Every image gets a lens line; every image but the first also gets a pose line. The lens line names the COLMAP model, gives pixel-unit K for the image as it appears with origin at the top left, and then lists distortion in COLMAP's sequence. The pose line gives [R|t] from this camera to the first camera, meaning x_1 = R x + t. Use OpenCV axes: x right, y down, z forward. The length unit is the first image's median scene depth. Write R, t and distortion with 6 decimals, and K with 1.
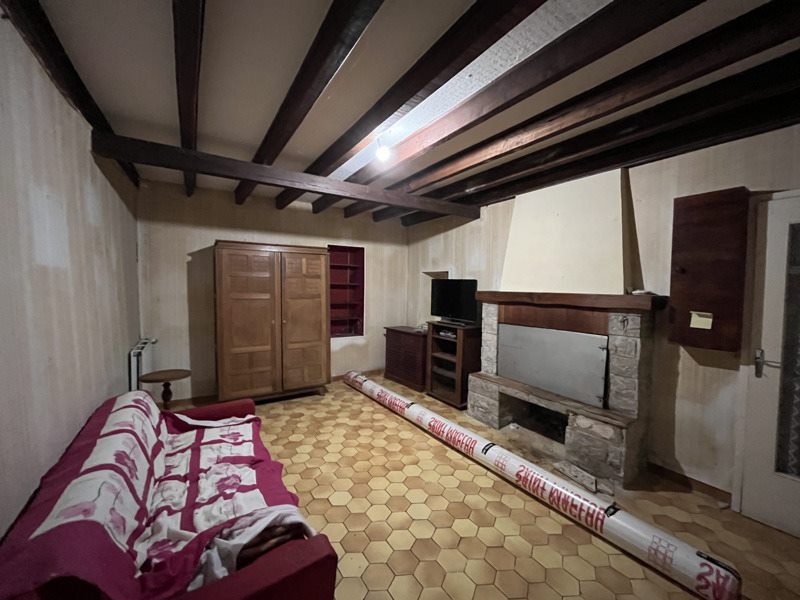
lens RADIAL K [[320.5, 0, 402.3], [0, 320.5, 302.0], [0, 0, 1]] dist [0.000213, 0.000085]
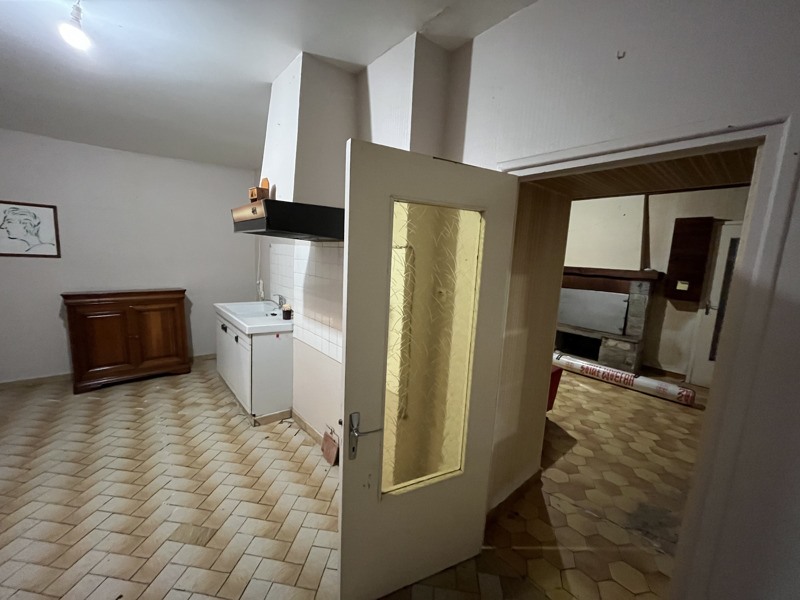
lens RADIAL K [[317.1, 0, 400.0], [0, 317.1, 300.0], [0, 0, 1]] dist [0.000042, -0.000010]
pose [[0.994701, 0.012094, 0.102093, -0.827771], [-0.022187, 0.994908, 0.098311, -0.004591], [-0.100384, -0.100055, 0.989905, -0.627561]]
